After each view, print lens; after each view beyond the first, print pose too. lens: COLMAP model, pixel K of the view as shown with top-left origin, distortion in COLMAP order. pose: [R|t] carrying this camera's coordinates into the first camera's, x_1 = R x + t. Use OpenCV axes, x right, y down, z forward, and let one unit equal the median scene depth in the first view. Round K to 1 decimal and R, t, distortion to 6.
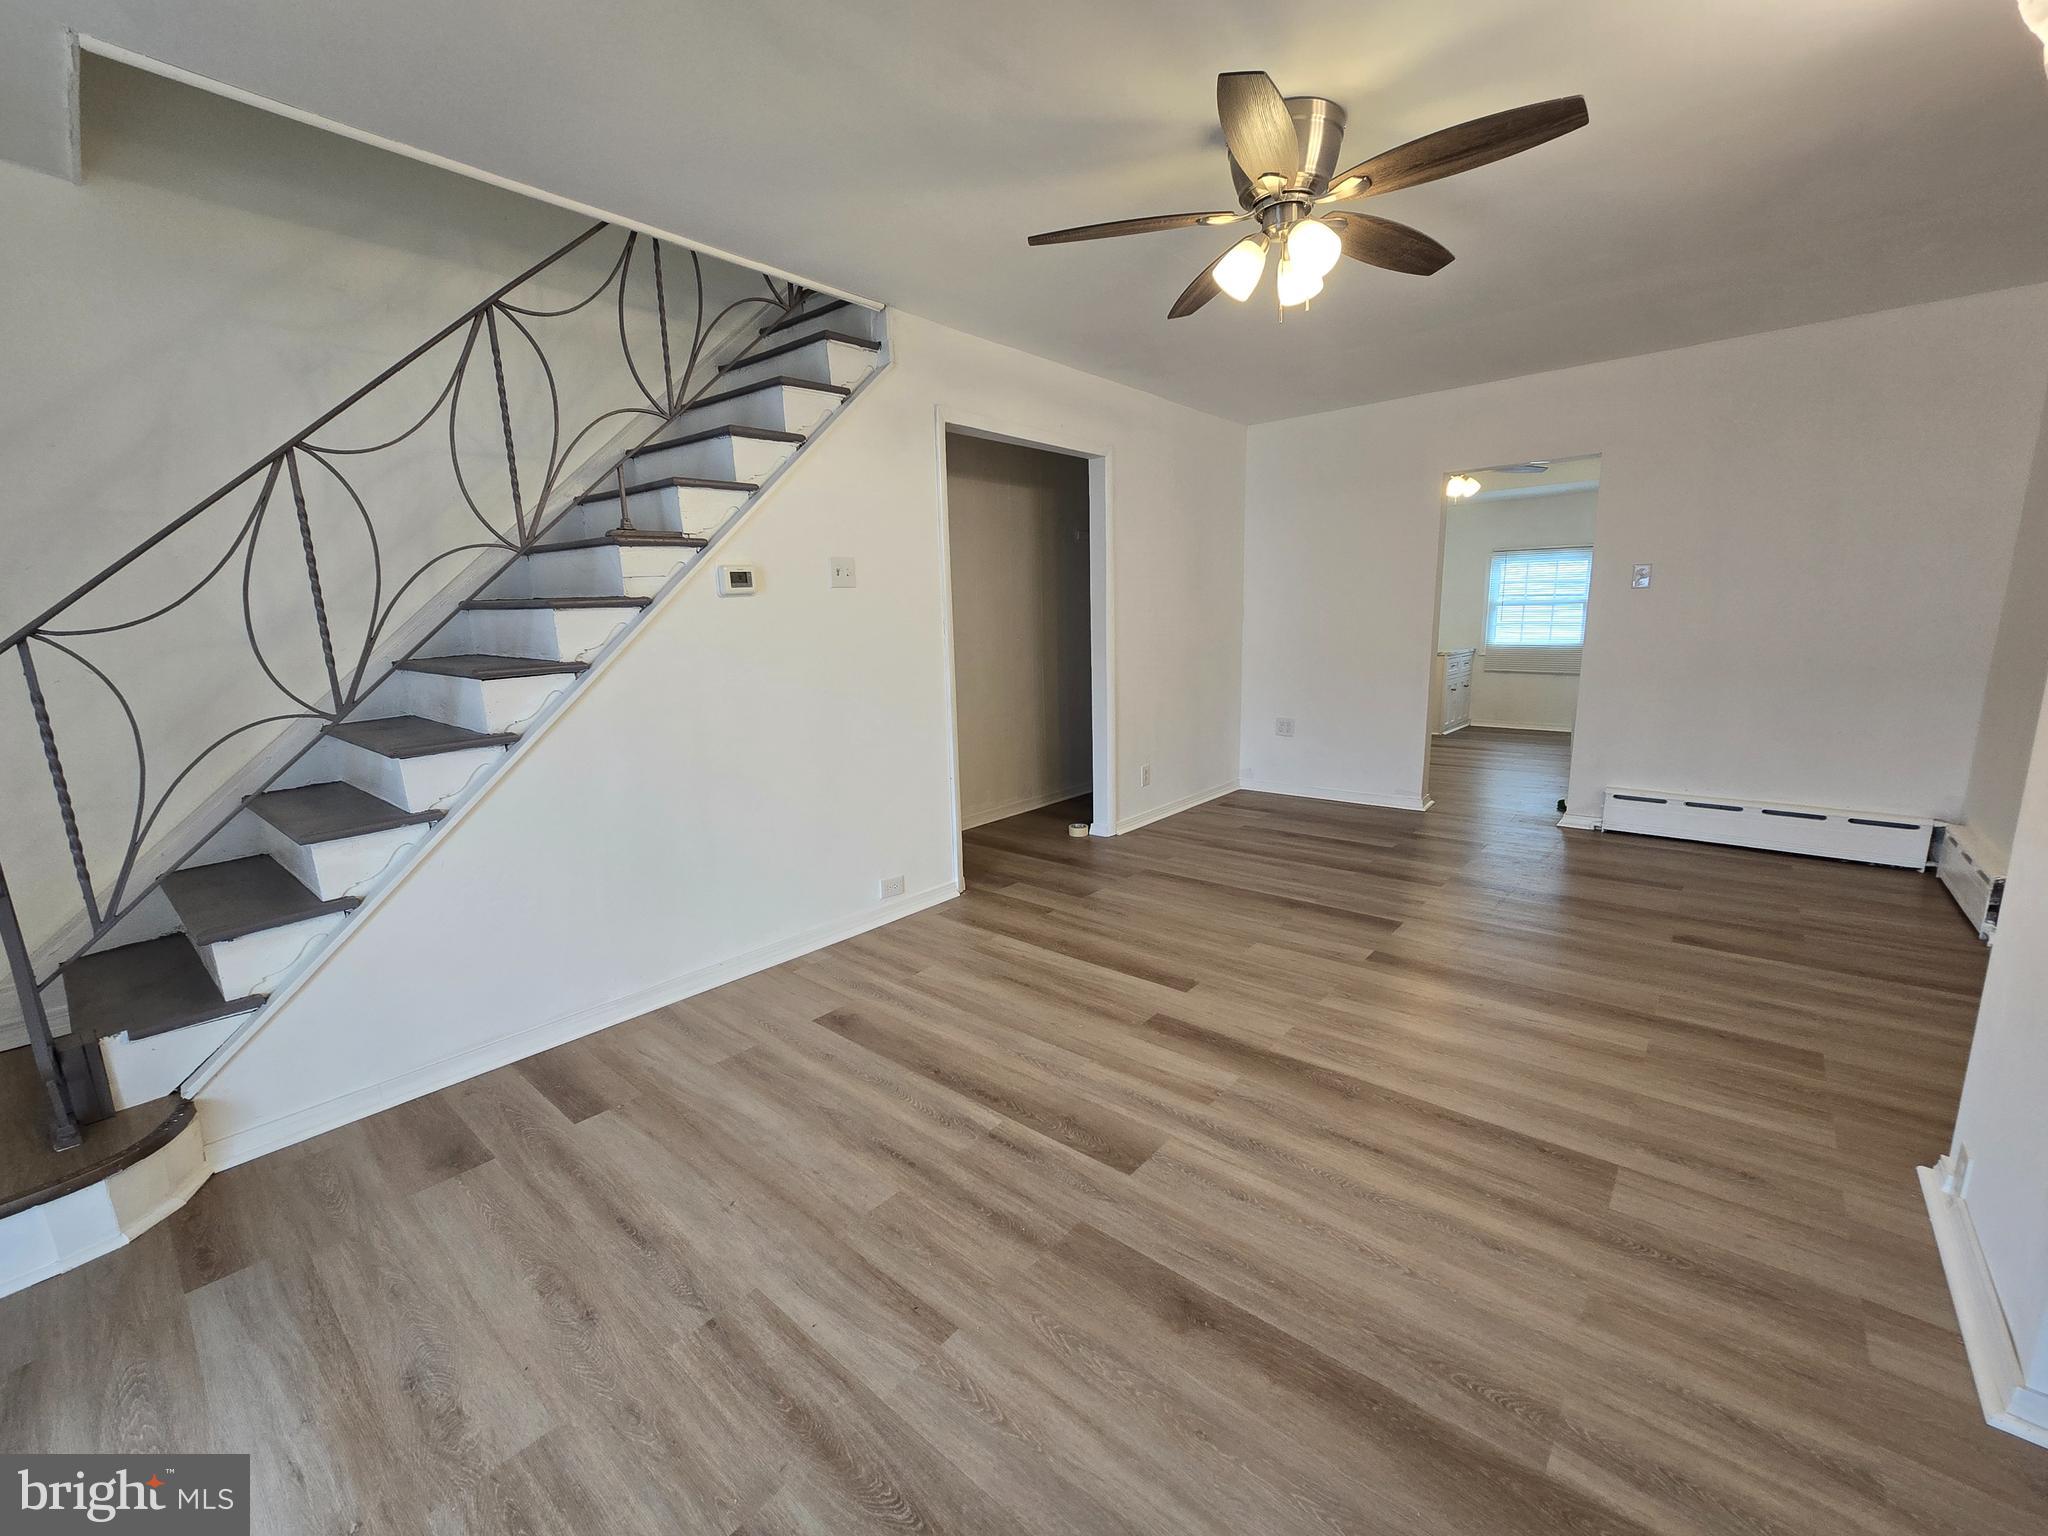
lens RADIAL K [[835.3, 0, 1039.4], [0, 835.3, 759.3], [0, 0, 1]] dist [-0.002602, 0.000385]
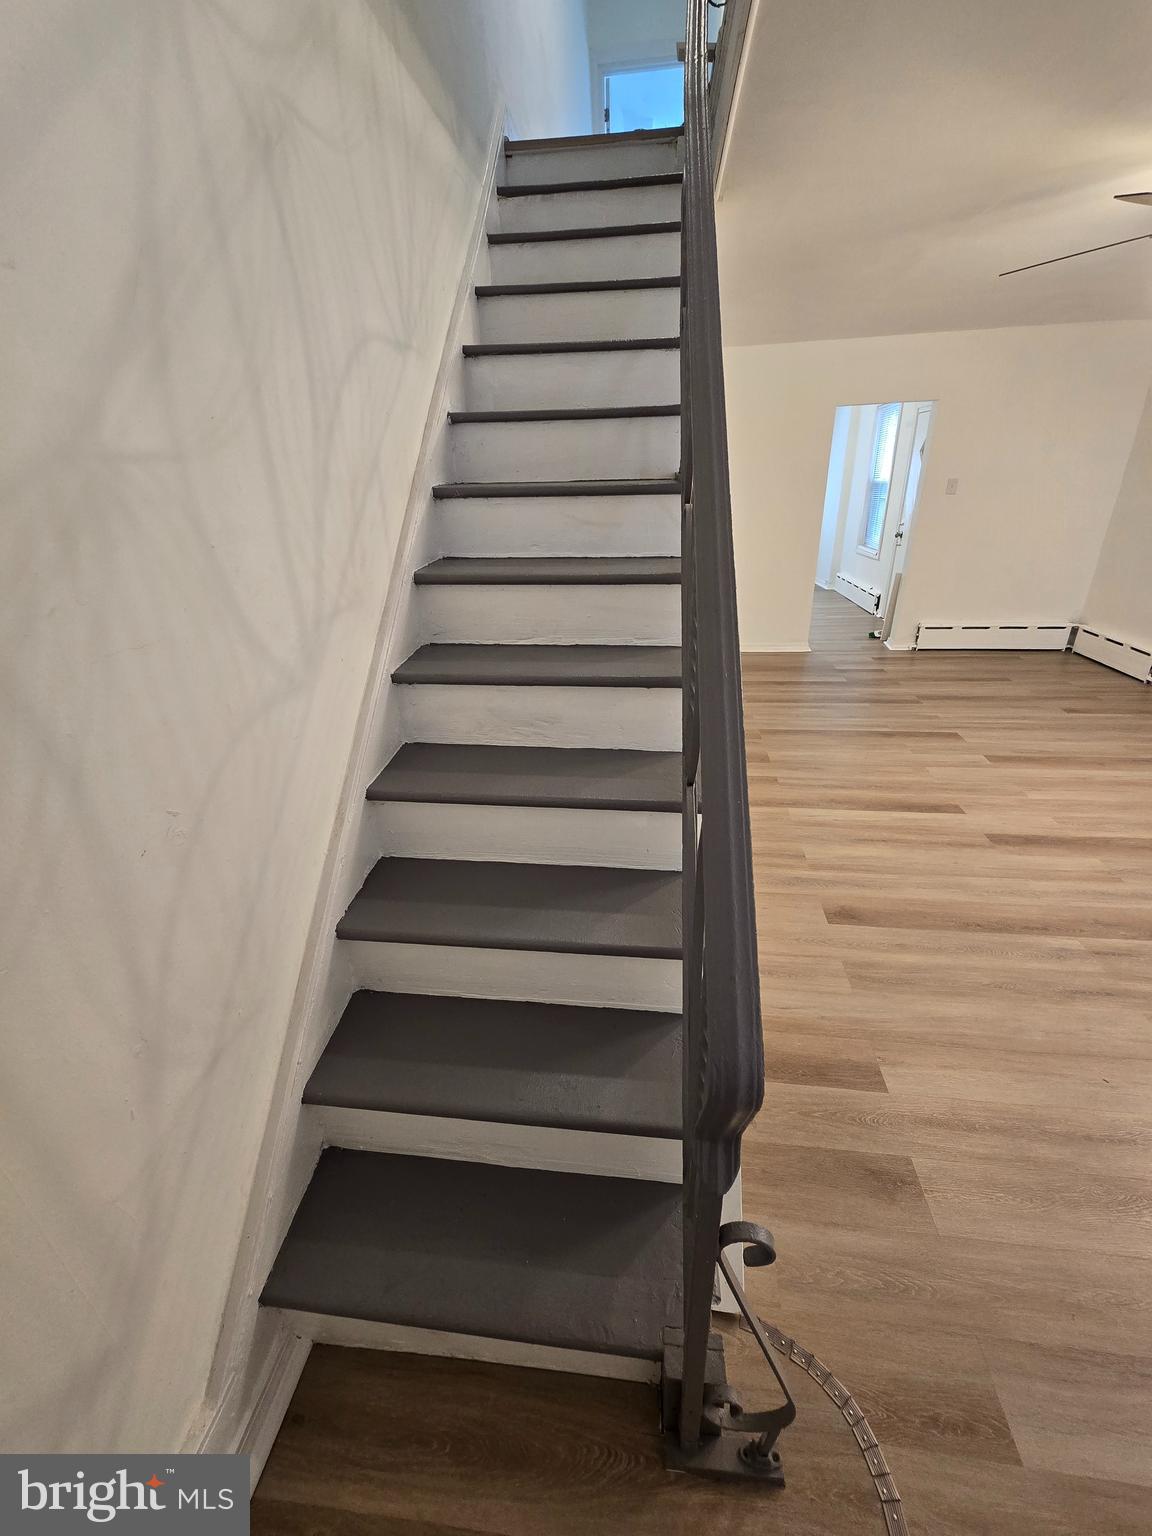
lens RADIAL K [[626.5, 0, 572.9], [0, 626.5, 769.1], [0, 0, 1]] dist [-0.002602, 0.000385]
pose [[0.840203, -0.232328, 0.489983, -0.949095], [0.104488, 0.956002, 0.274122, -0.168715], [-0.532111, -0.179121, 0.827511, 0.507441]]
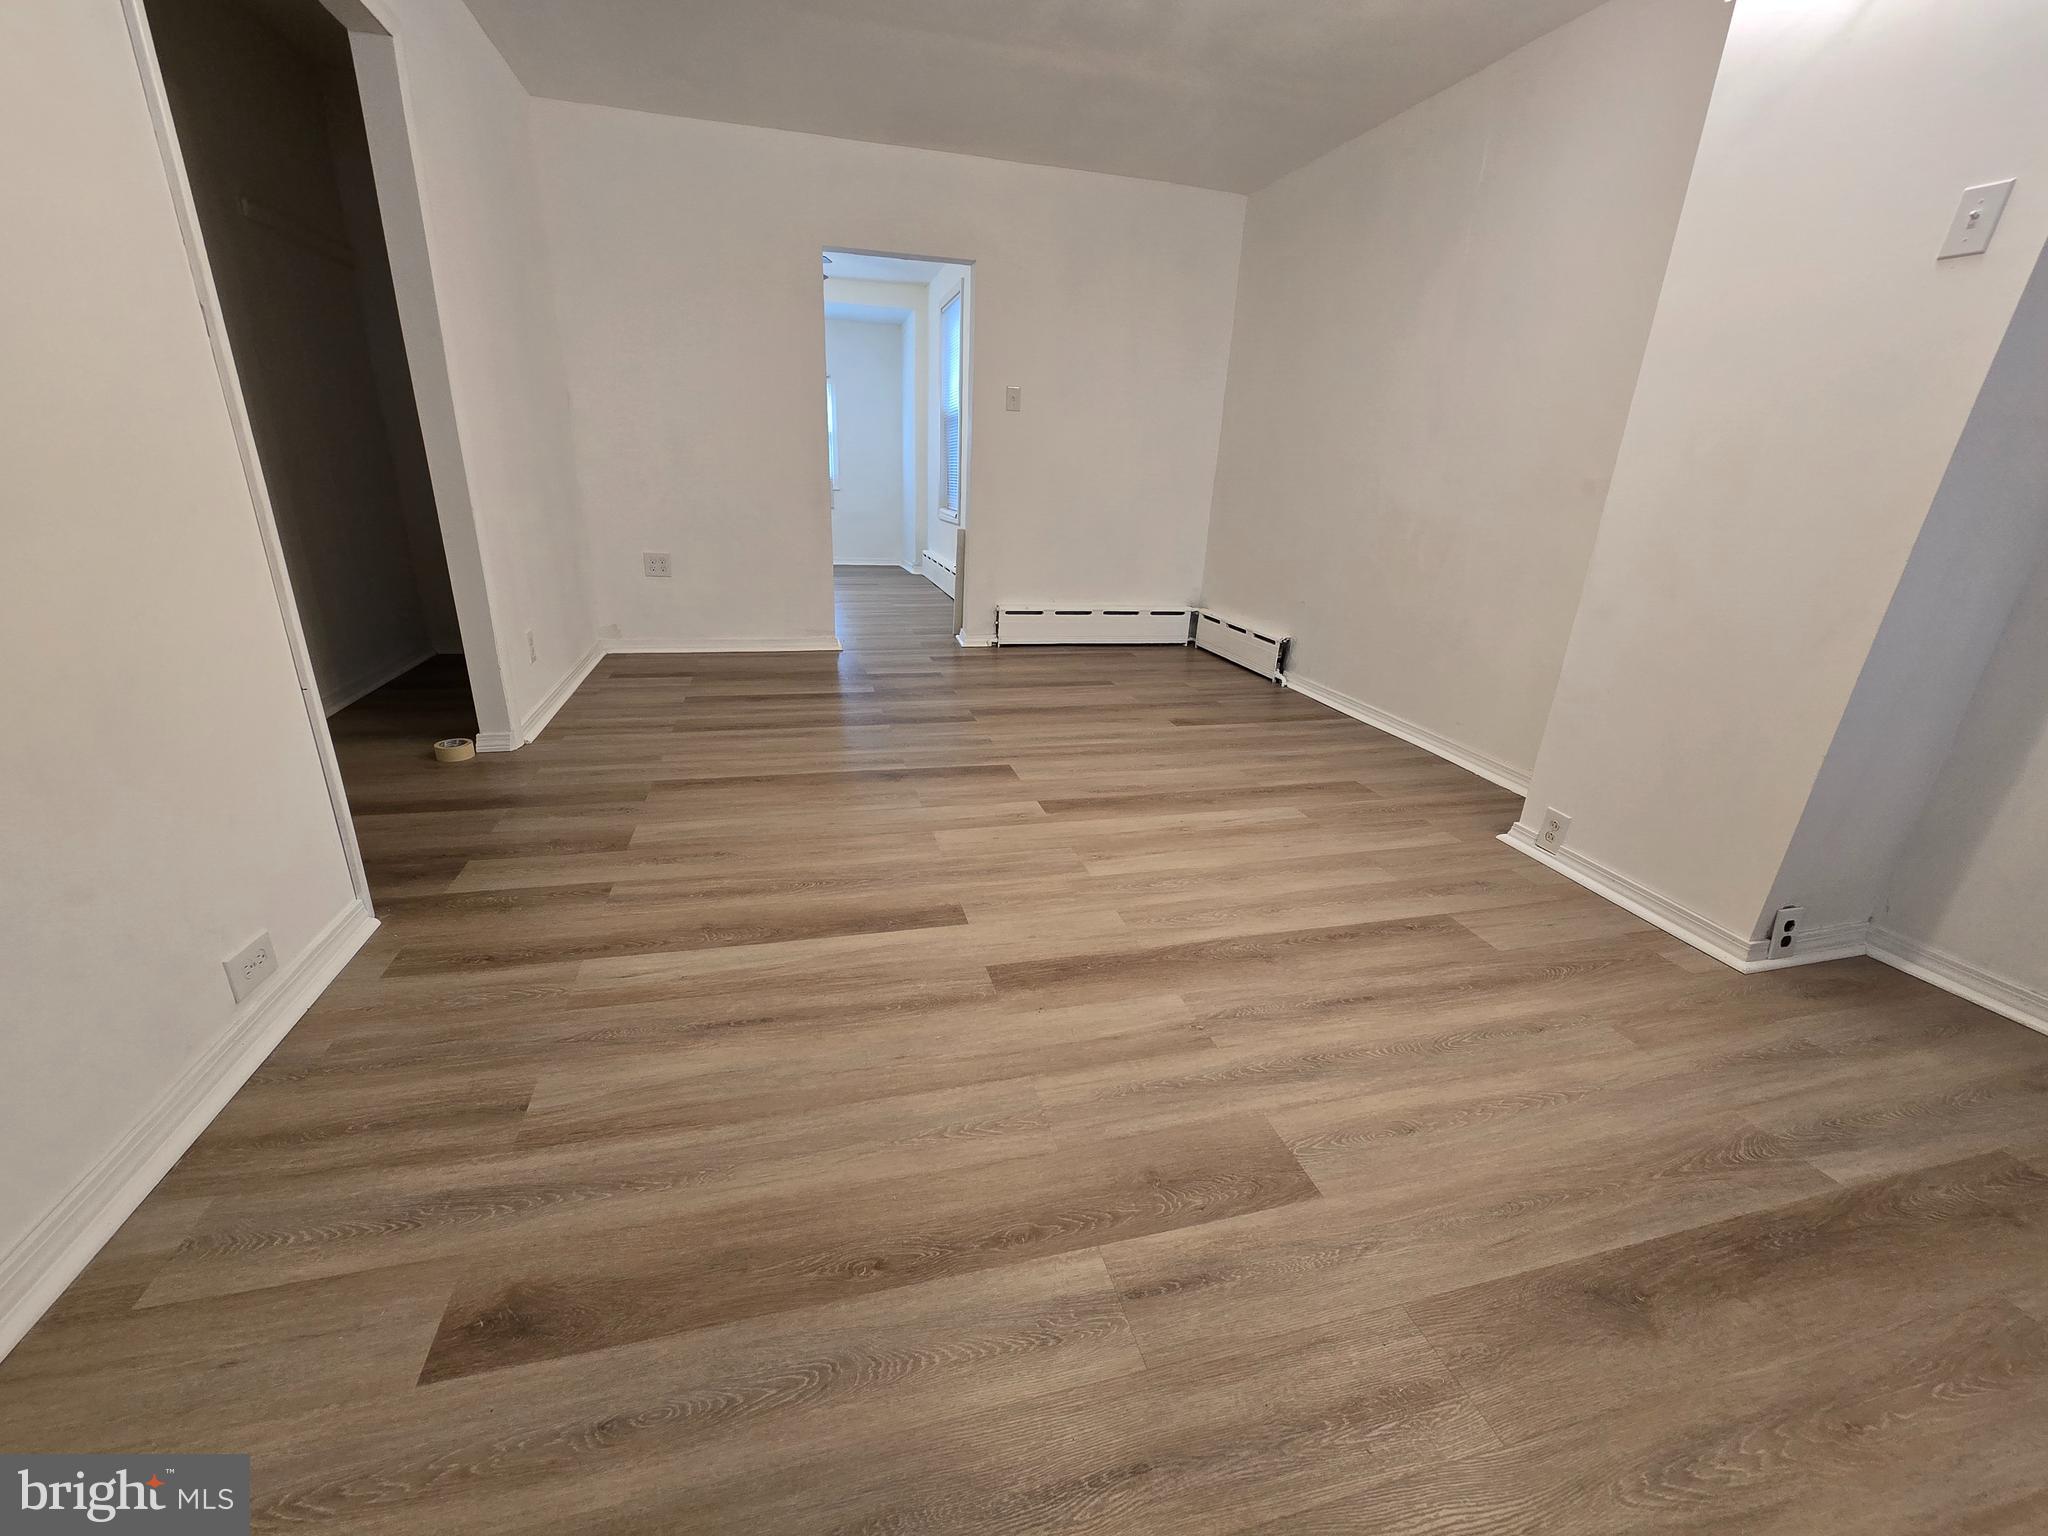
lens RADIAL K [[835.3, 0, 1015.6], [0, 835.3, 762.3], [0, 0, 1]] dist [-0.002602, 0.000385]
pose [[0.572402, -0.227264, 0.787850, -0.346933], [0.081930, 0.971867, 0.220821, -0.008631], [-0.815870, -0.061850, 0.574918, 0.596153]]
